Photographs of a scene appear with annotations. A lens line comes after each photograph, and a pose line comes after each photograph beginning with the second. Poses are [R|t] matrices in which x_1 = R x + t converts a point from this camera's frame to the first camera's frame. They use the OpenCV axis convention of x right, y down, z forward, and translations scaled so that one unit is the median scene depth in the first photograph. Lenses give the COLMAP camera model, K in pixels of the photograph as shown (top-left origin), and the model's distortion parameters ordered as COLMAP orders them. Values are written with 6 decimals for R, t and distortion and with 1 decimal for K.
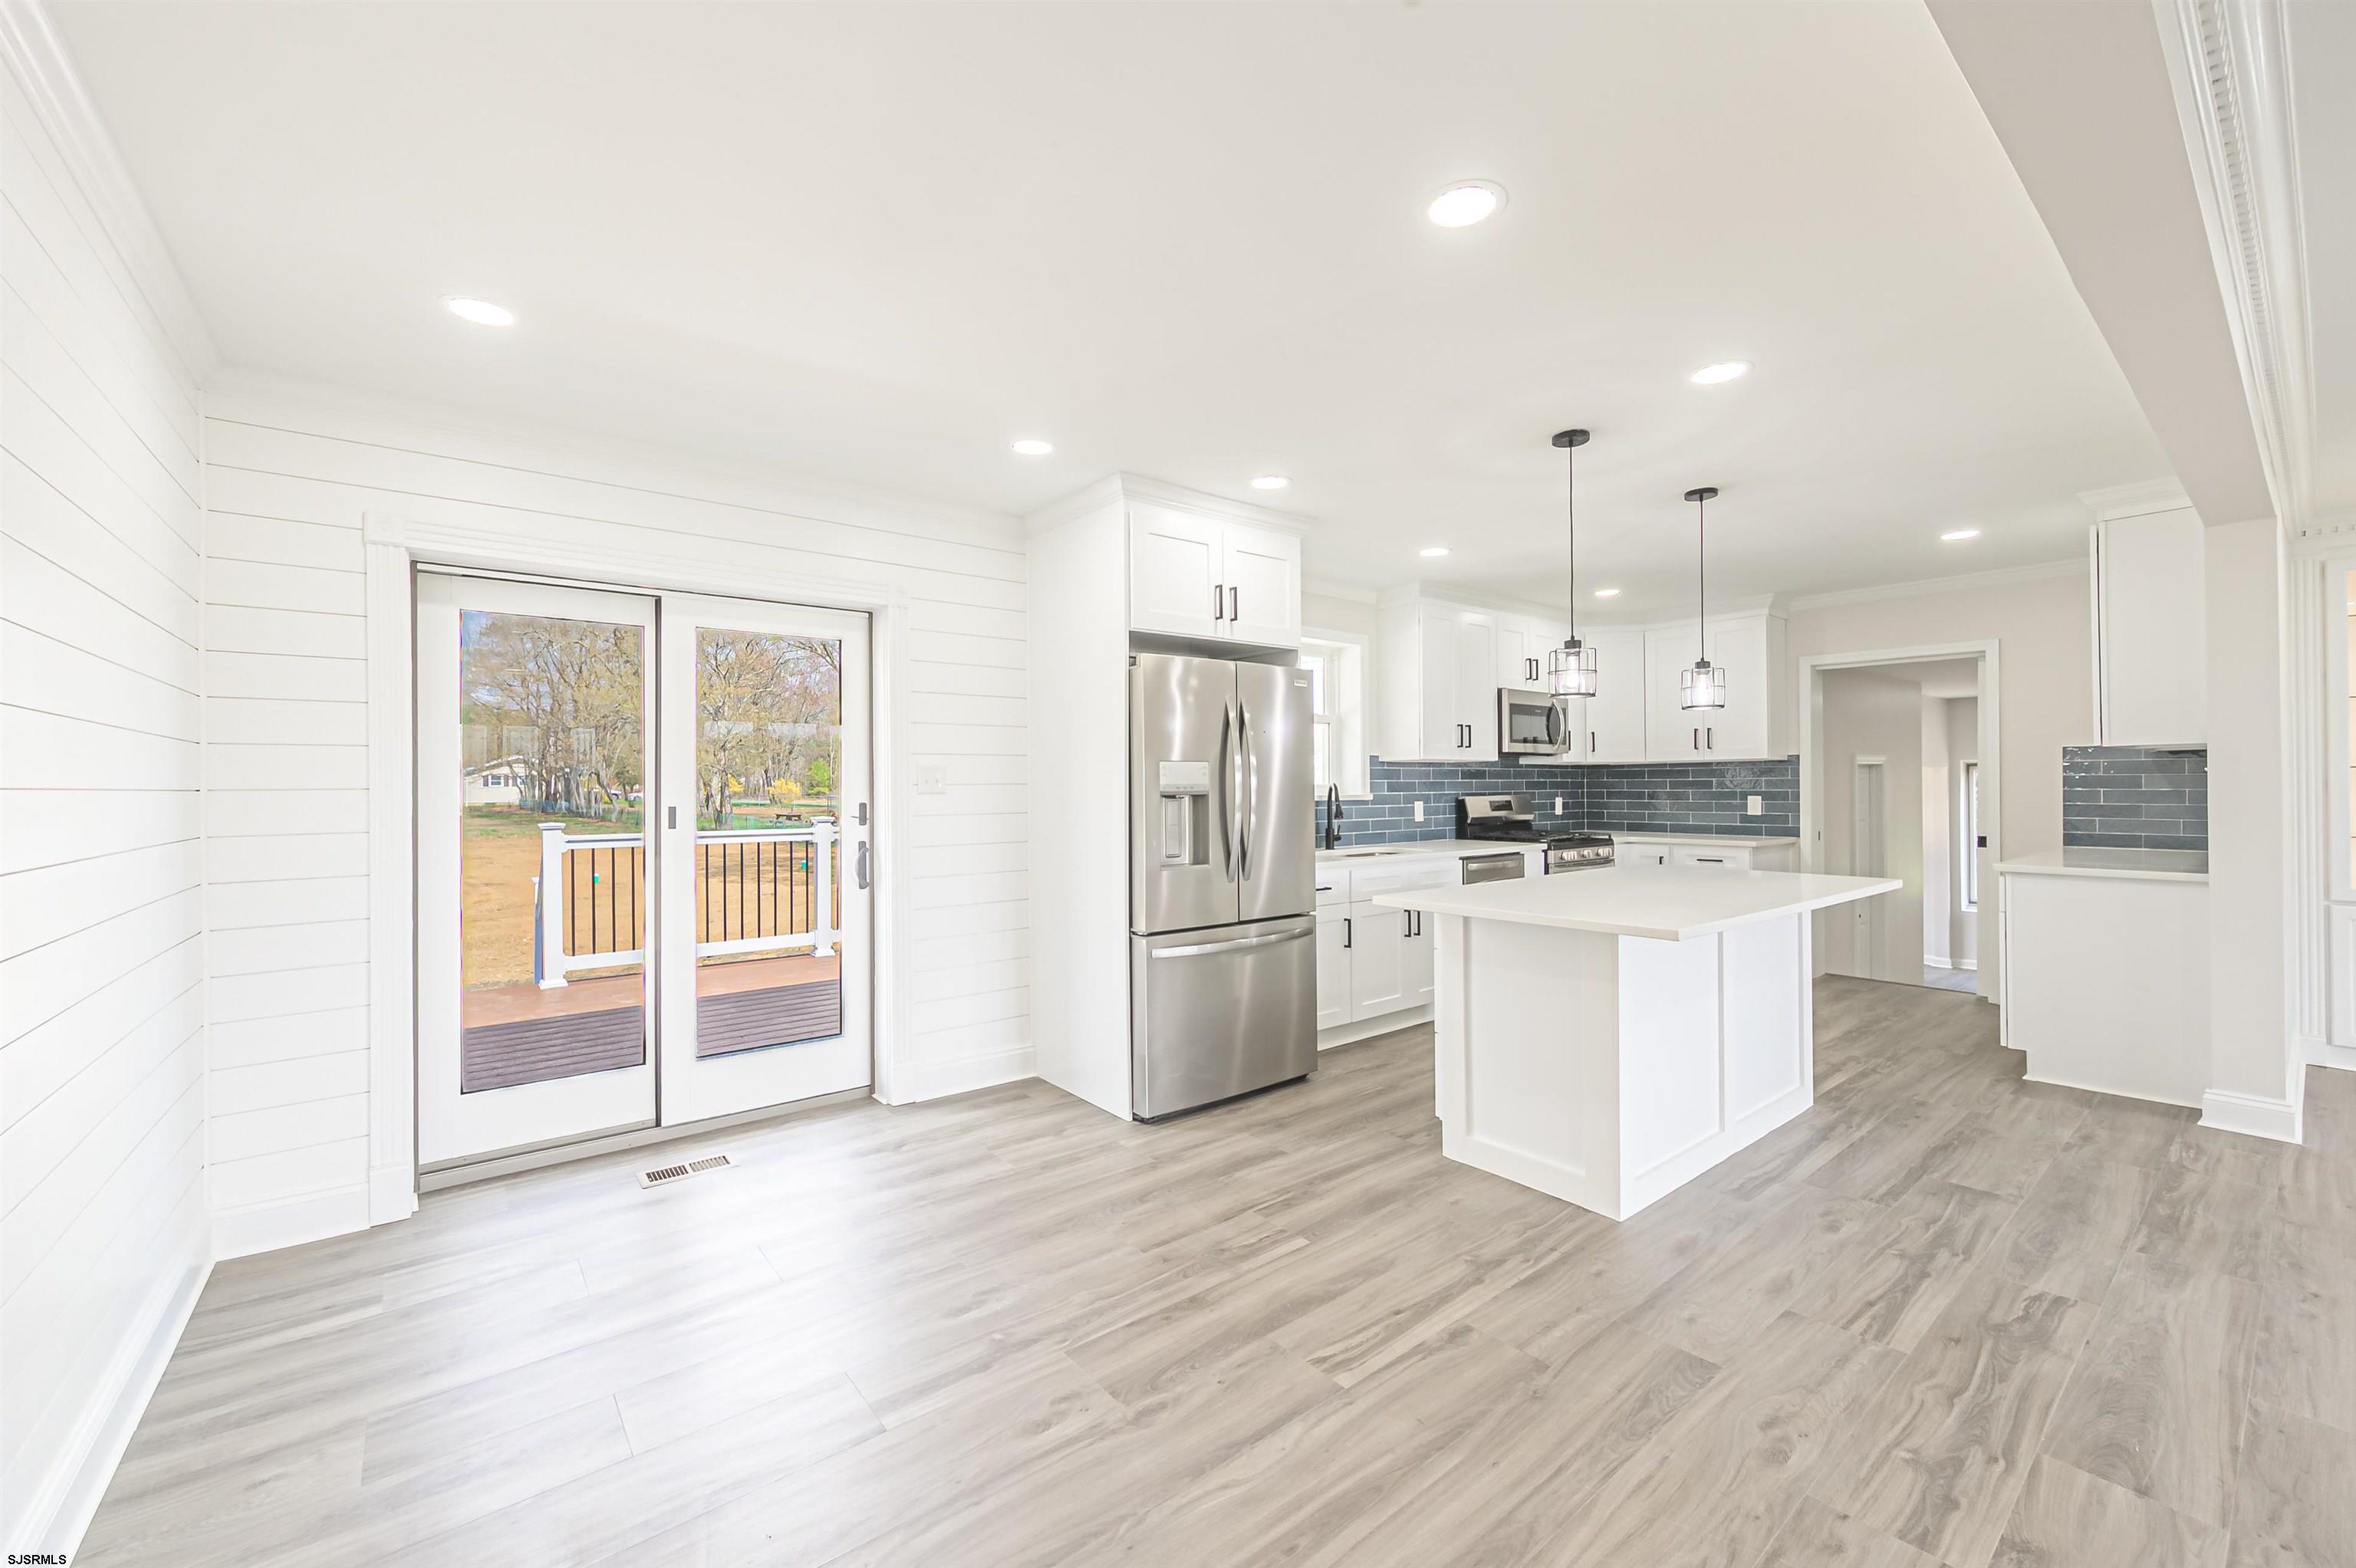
lens RADIAL K [[927.4, 0, 1170.0], [0, 927.4, 782.4], [0, 0, 1]] dist [-0.001461, 0.000794]
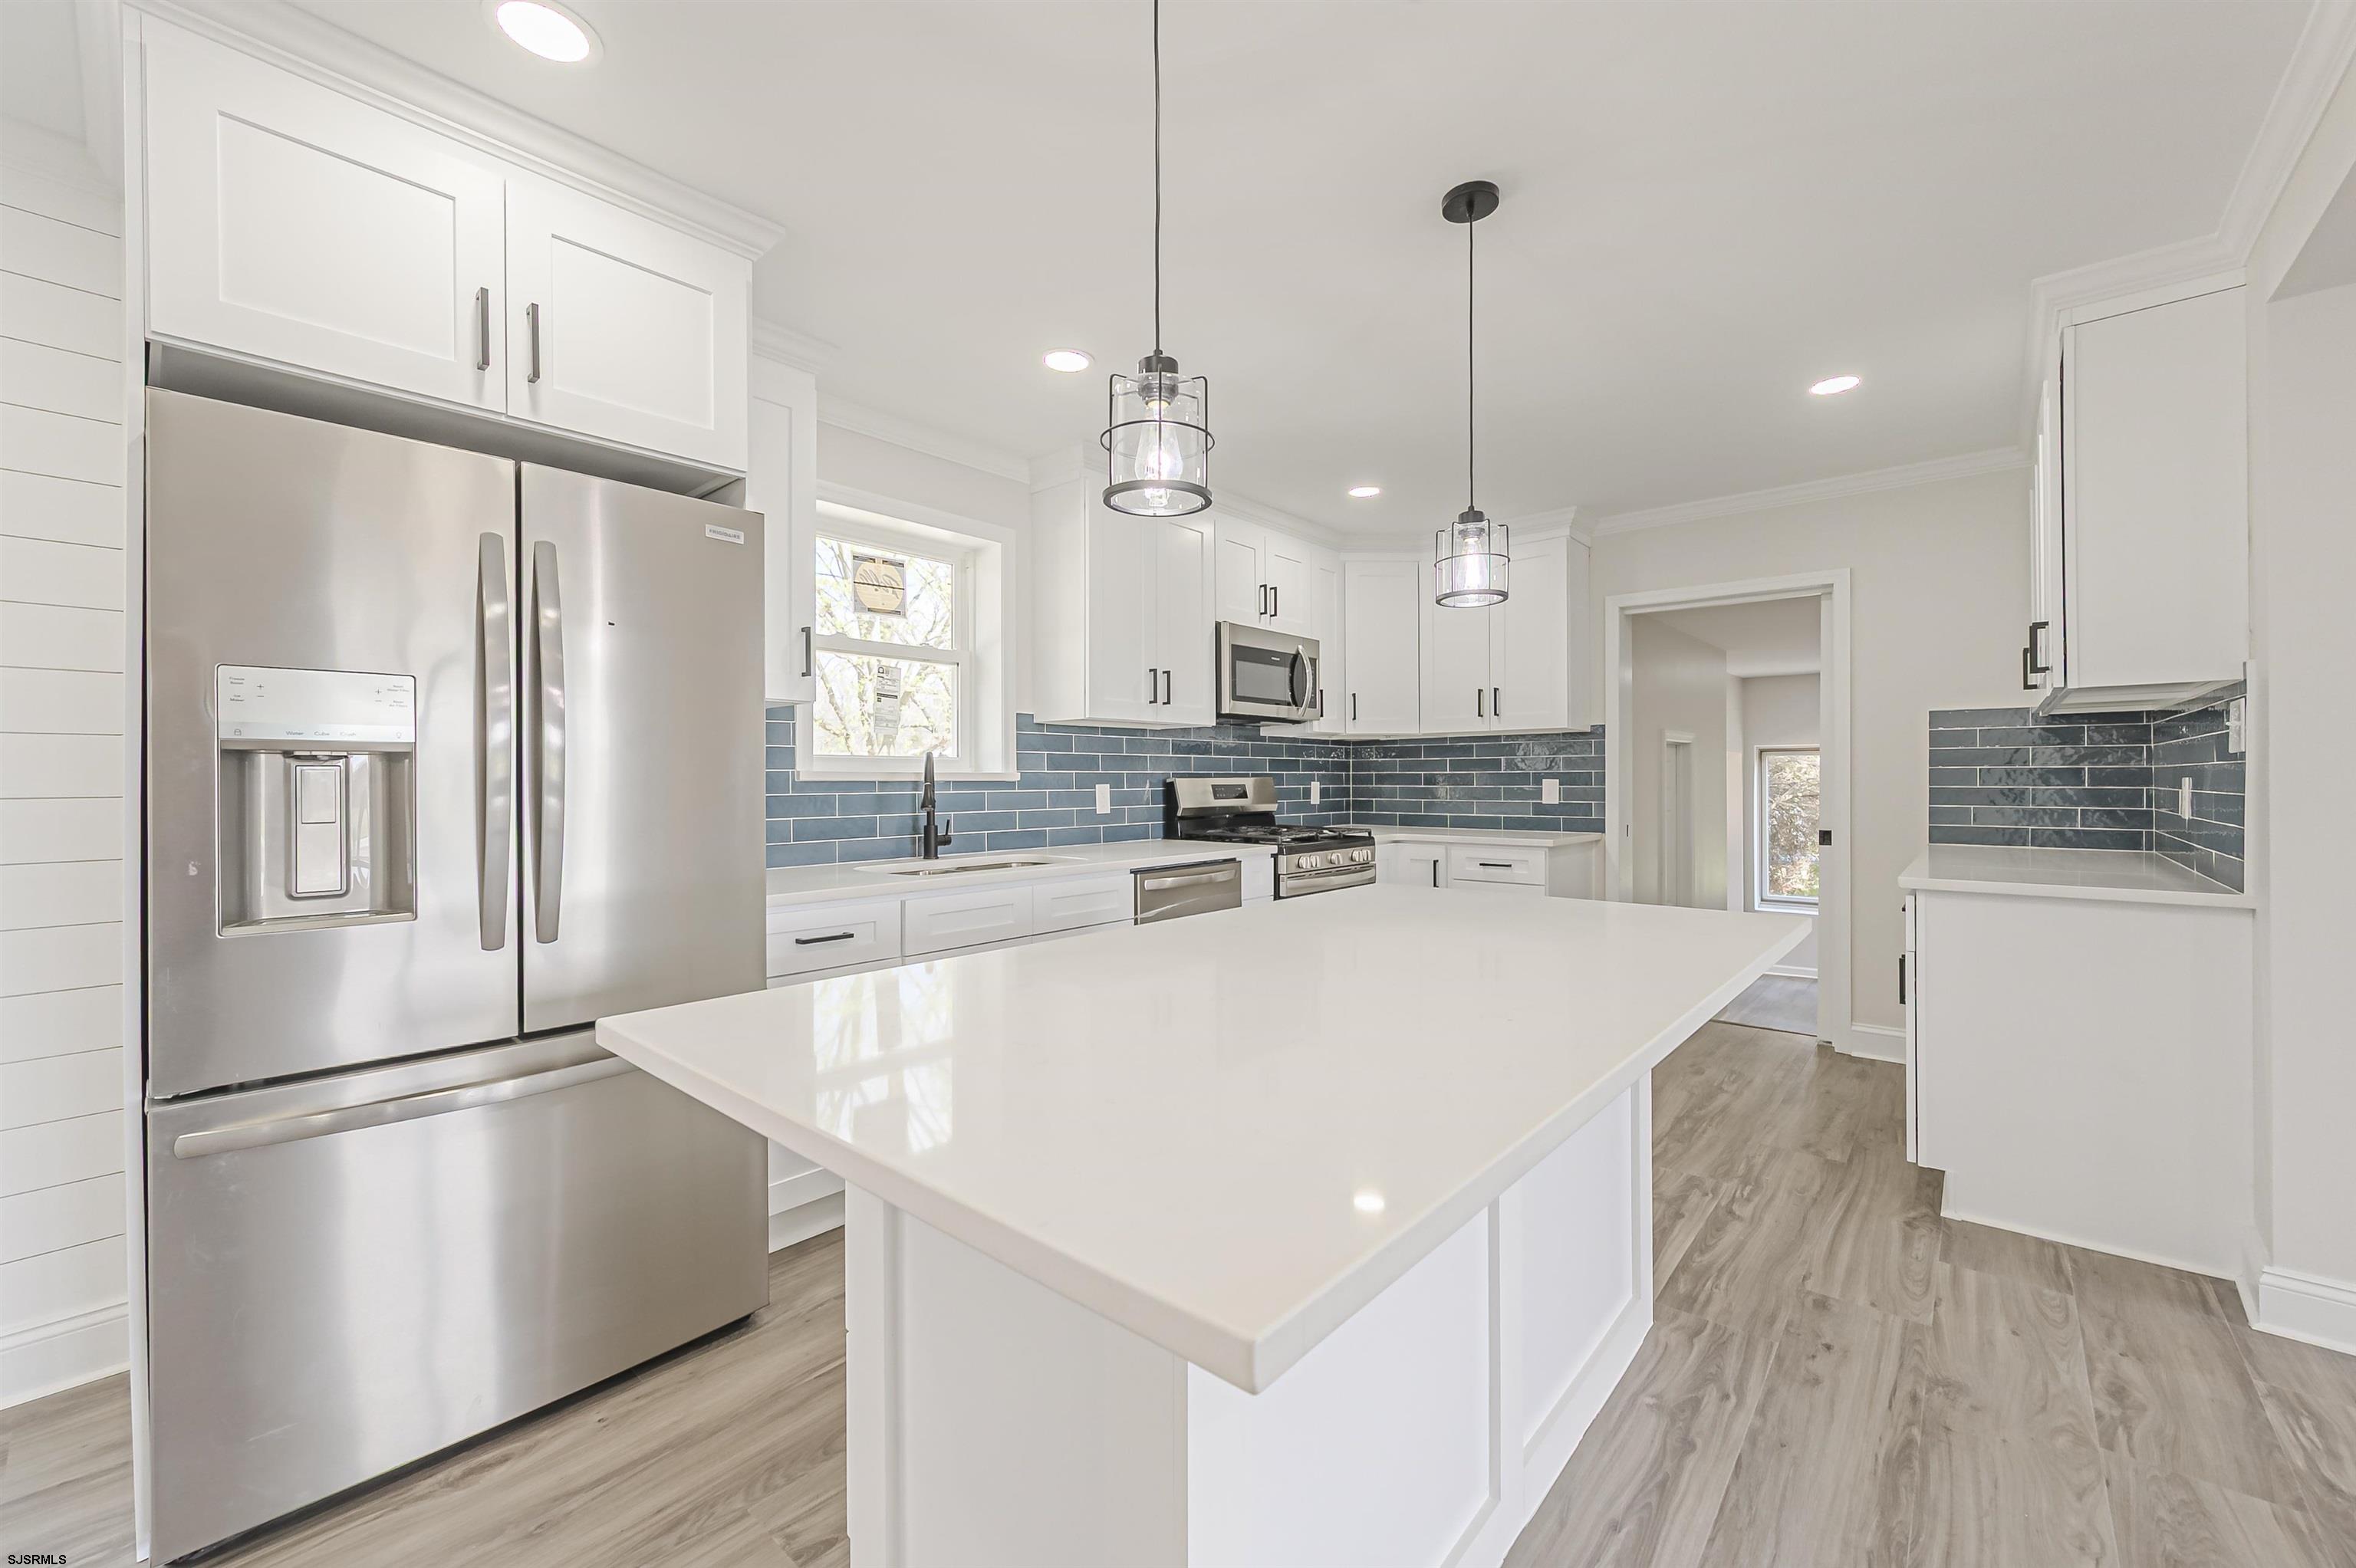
lens RADIAL K [[927.4, 0, 1172.6], [0, 927.4, 781.3], [0, 0, 1]] dist [-0.001461, 0.000794]
pose [[0.983573, 0.002533, 0.180493, 0.199768], [-0.003483, 0.999982, 0.004946, 0.014942], [-0.180477, -0.005493, 0.983564, 0.327117]]
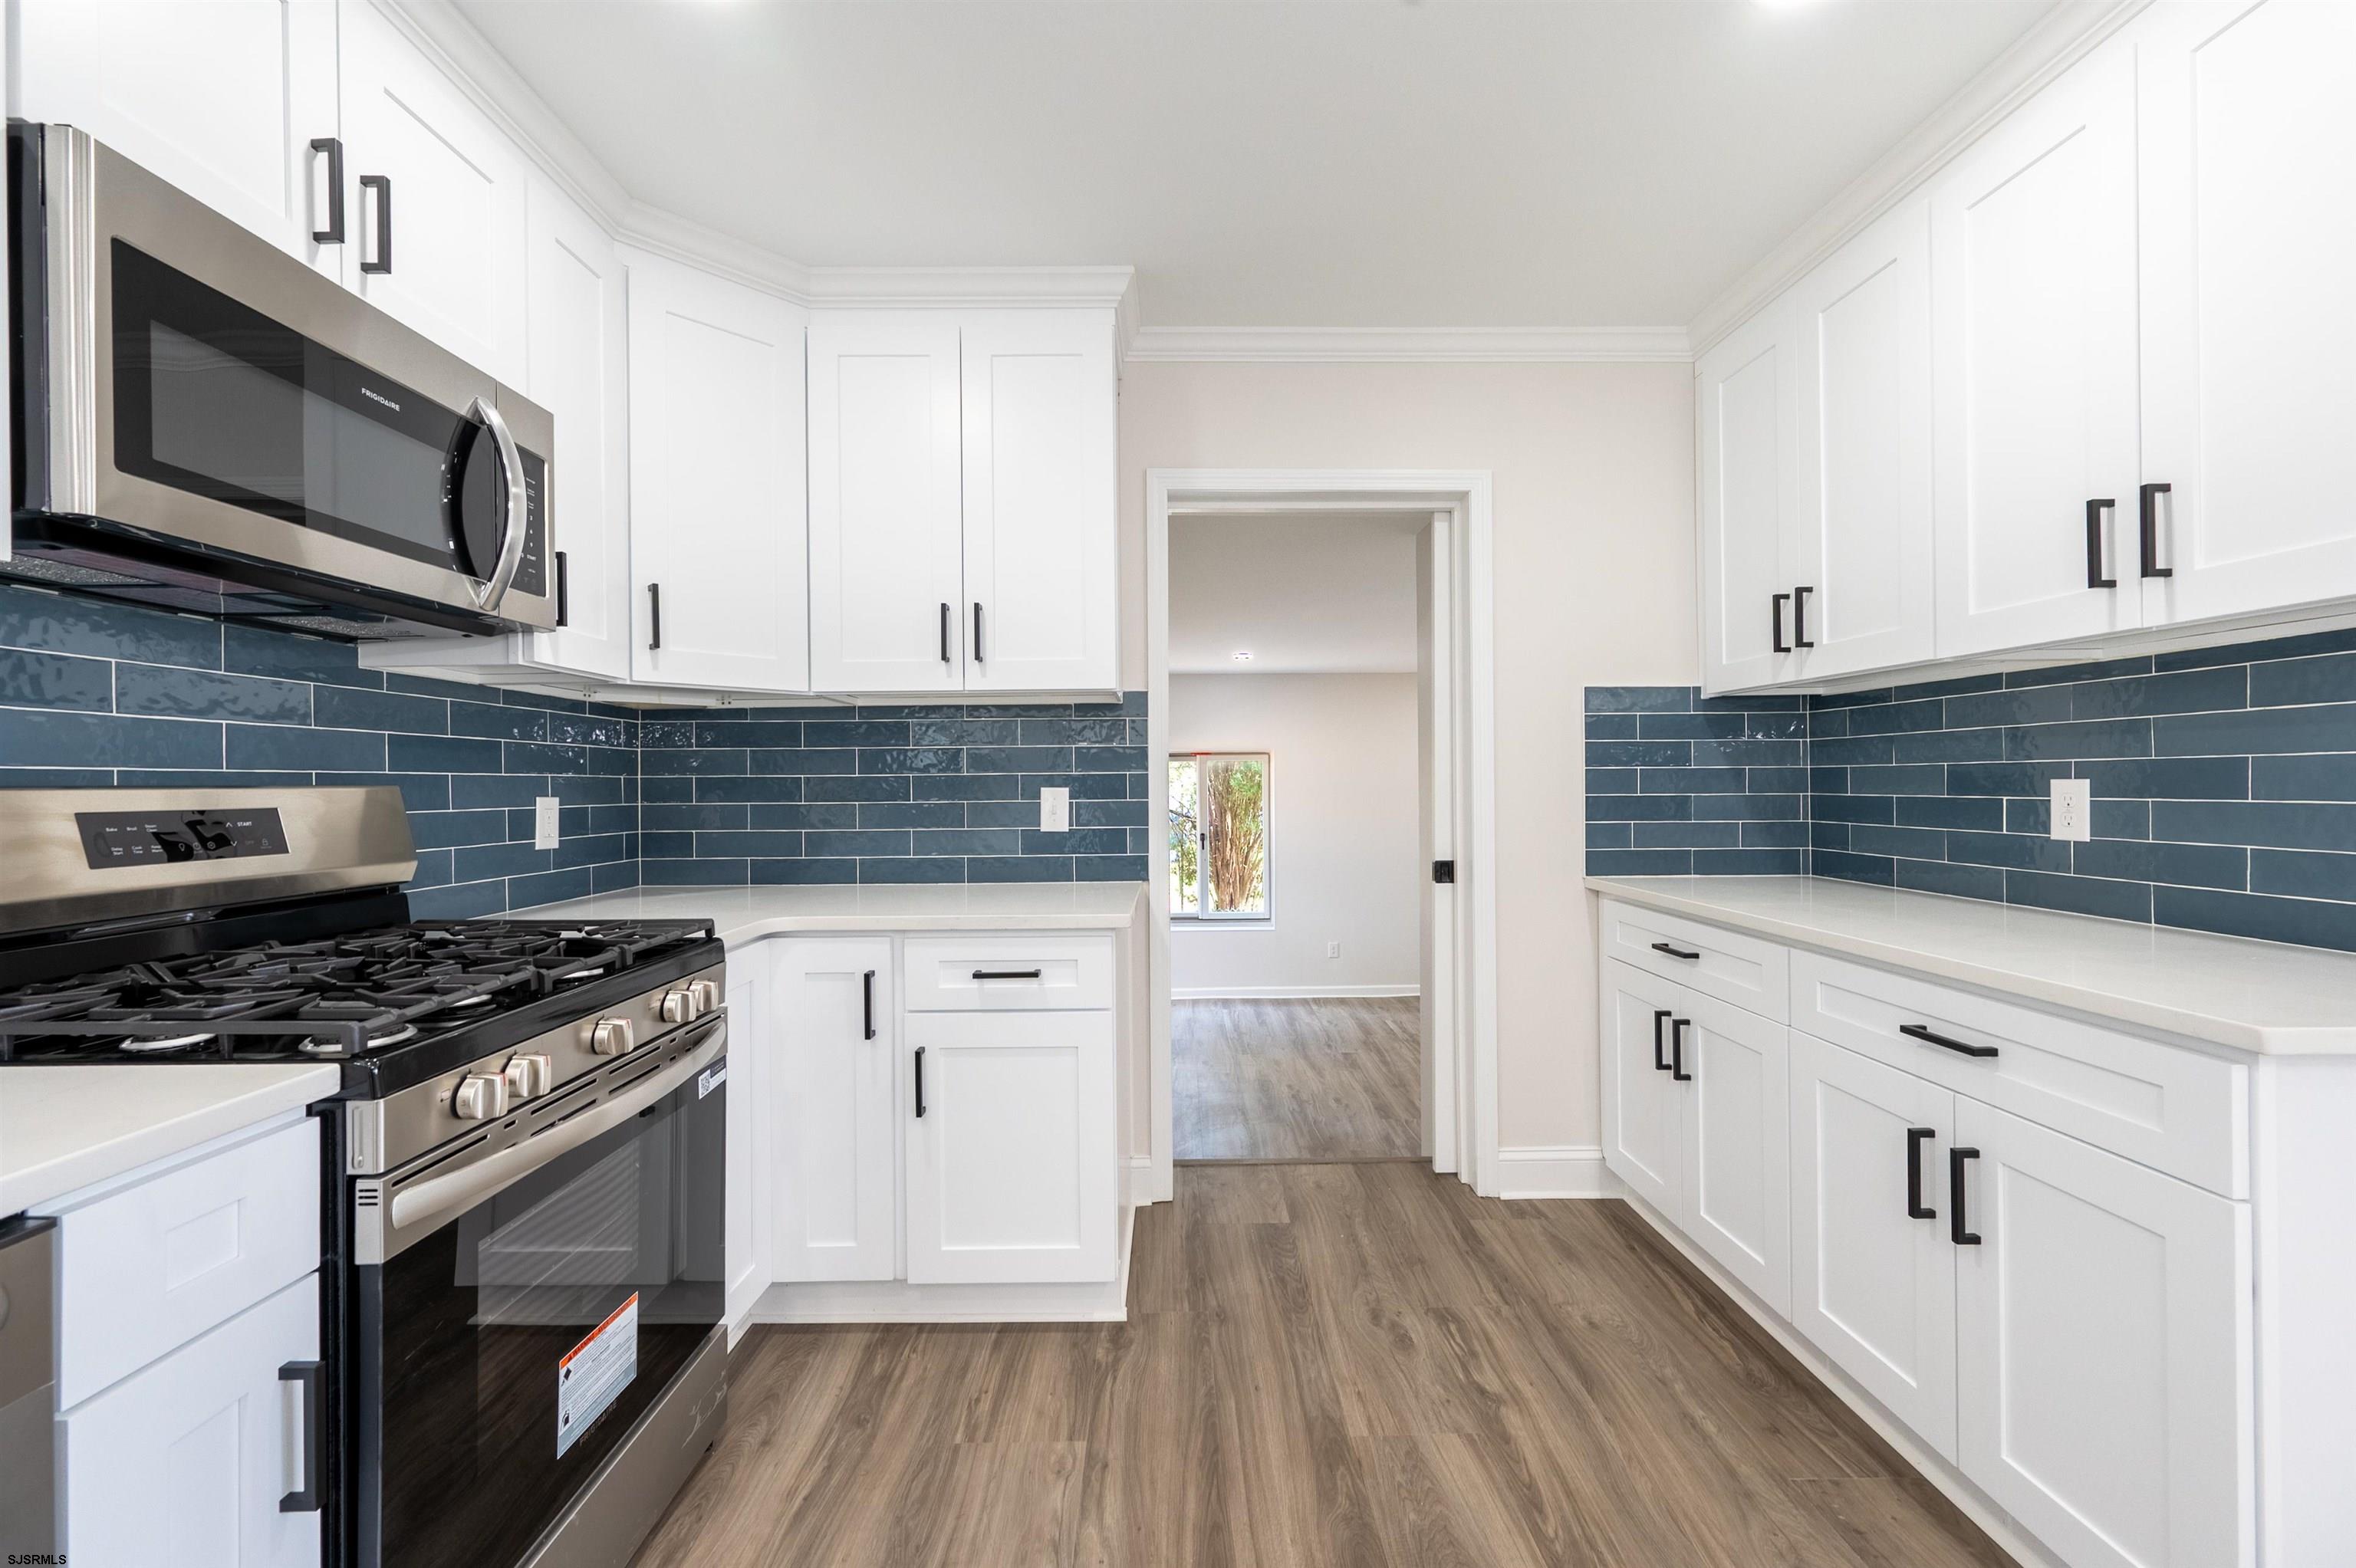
lens RADIAL K [[927.4, 0, 1172.9], [0, 927.4, 781.6], [0, 0, 1]] dist [-0.001461, 0.000794]
pose [[0.611305, 0.003508, 0.791387, 0.355286], [0.001375, 0.999984, -0.005495, 0.015668], [-0.791394, 0.004447, 0.611290, 0.754518]]
